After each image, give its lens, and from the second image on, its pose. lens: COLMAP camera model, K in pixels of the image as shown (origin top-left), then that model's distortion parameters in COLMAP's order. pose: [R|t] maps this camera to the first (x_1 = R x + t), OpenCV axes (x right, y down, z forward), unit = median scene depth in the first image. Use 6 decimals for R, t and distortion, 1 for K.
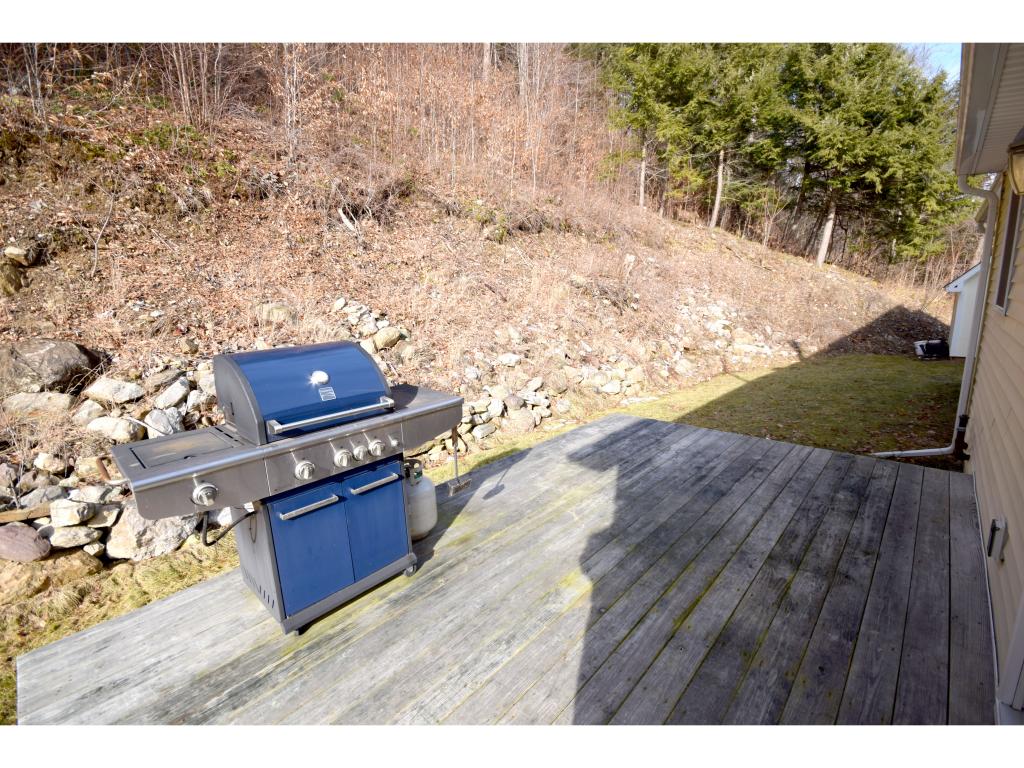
lens RADIAL K [[450.7, 0, 512.0], [0, 450.7, 384.0], [0, 0, 1]] dist [0.000432, -0.000127]
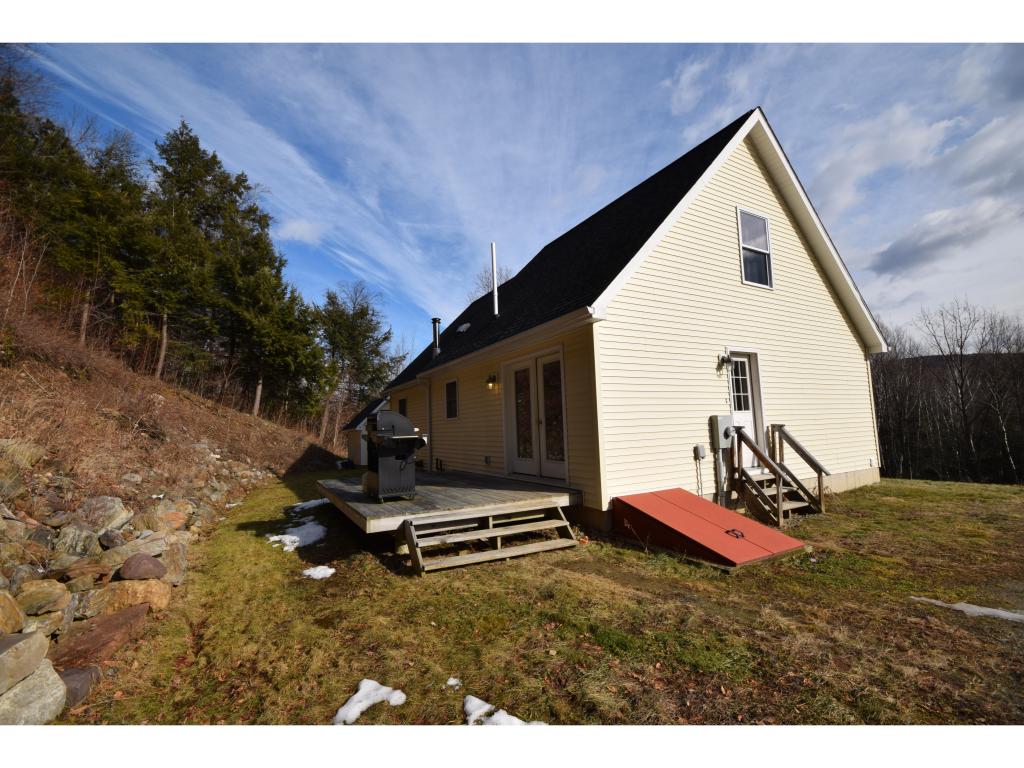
lens RADIAL K [[449.1, 0, 512.0], [0, 449.1, 384.0], [0, 0, 1]] dist [0.002360, 0.000217]
pose [[0.294378, 0.123798, 0.947637, -0.399353], [0.220291, 0.956083, -0.193333, 0.075137], [-0.929953, 0.265669, 0.254179, -0.066507]]
